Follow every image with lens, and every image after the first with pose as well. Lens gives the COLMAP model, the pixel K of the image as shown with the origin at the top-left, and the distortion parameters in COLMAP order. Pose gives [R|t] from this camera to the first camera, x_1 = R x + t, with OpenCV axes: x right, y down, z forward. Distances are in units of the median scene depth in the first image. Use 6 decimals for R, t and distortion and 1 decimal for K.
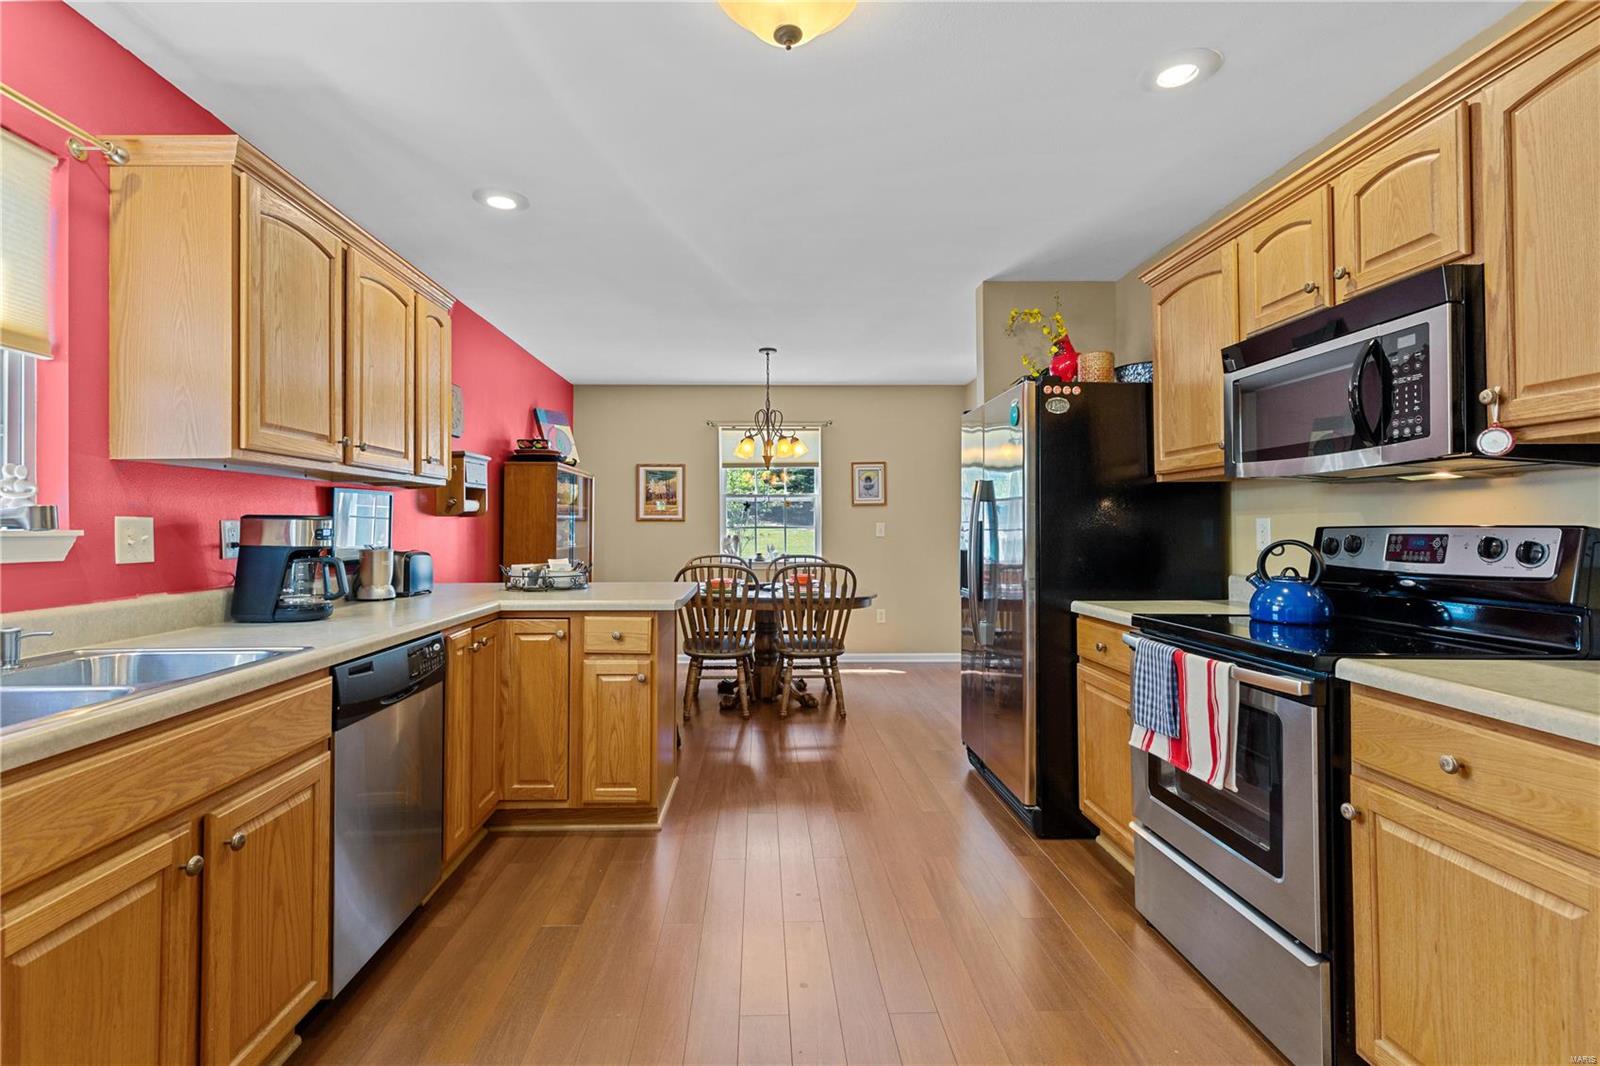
lens RADIAL K [[723.7, 0, 795.8], [0, 723.7, 523.6], [0, 0, 1]] dist [0.001427, -0.000094]
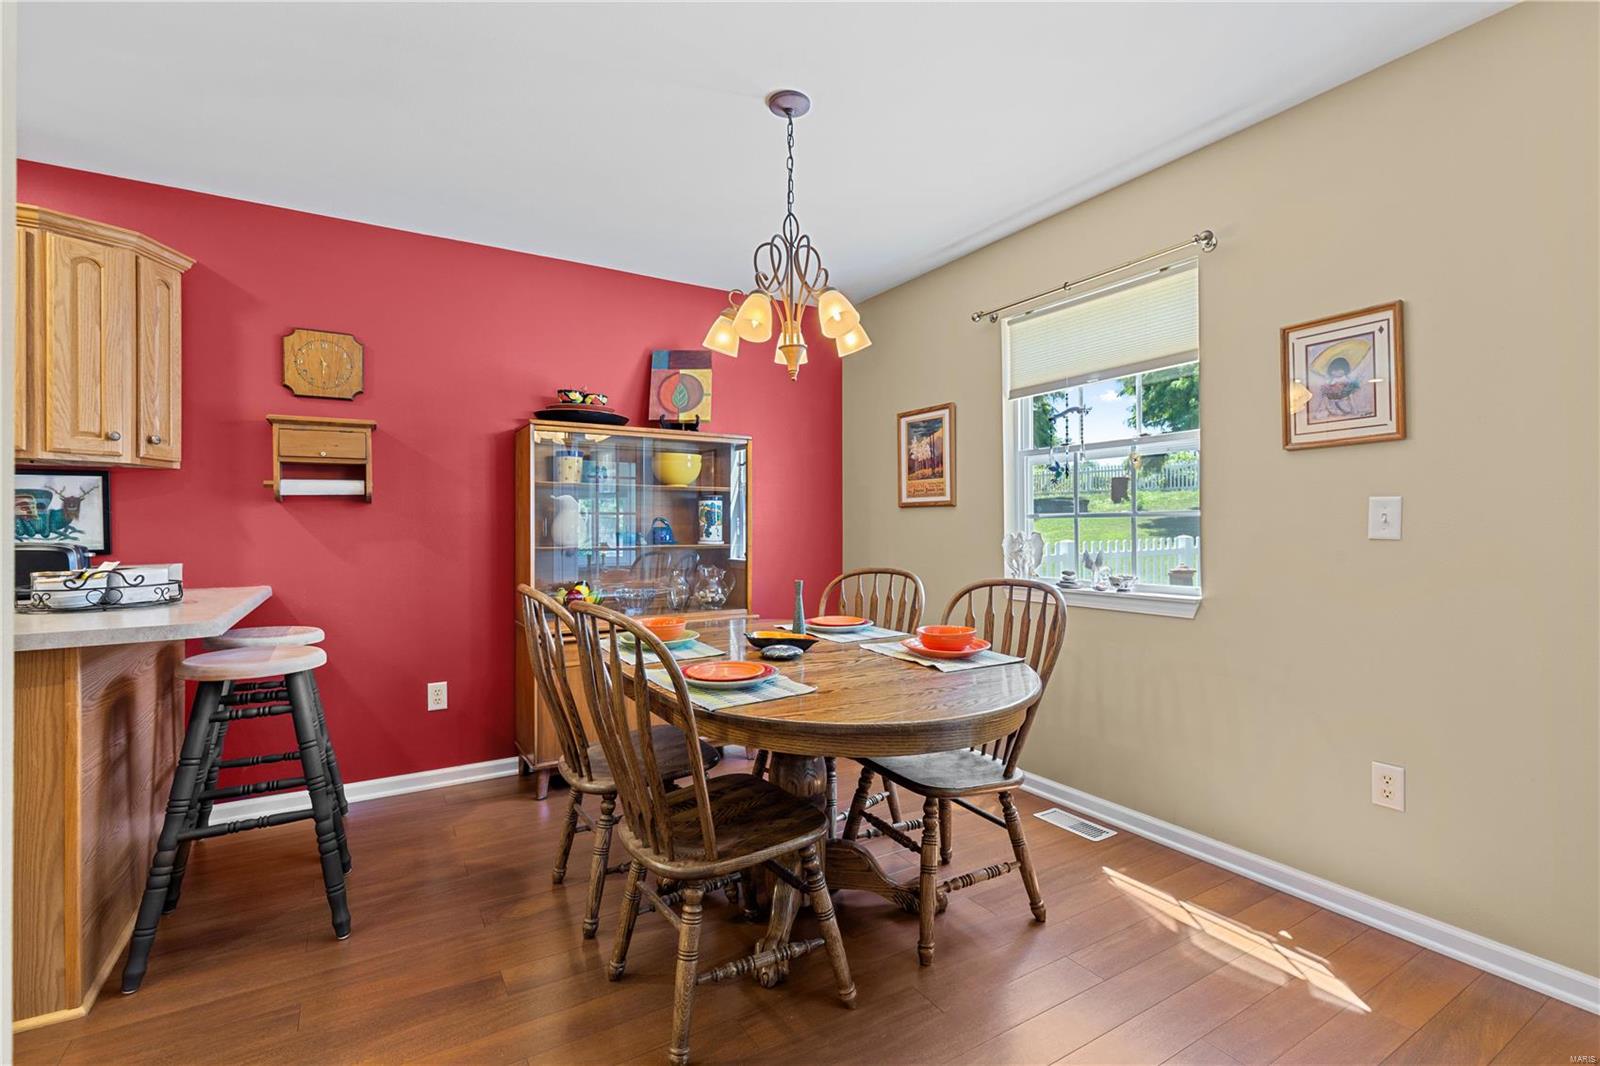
lens RADIAL K [[723.7, 0, 797.4], [0, 723.7, 528.2], [0, 0, 1]] dist [0.001427, -0.000094]
pose [[0.454041, 0.003984, -0.890972, 0.287850], [0.007300, 0.999940, 0.008191, 0.008441], [0.890951, -0.010223, 0.453985, 0.641765]]
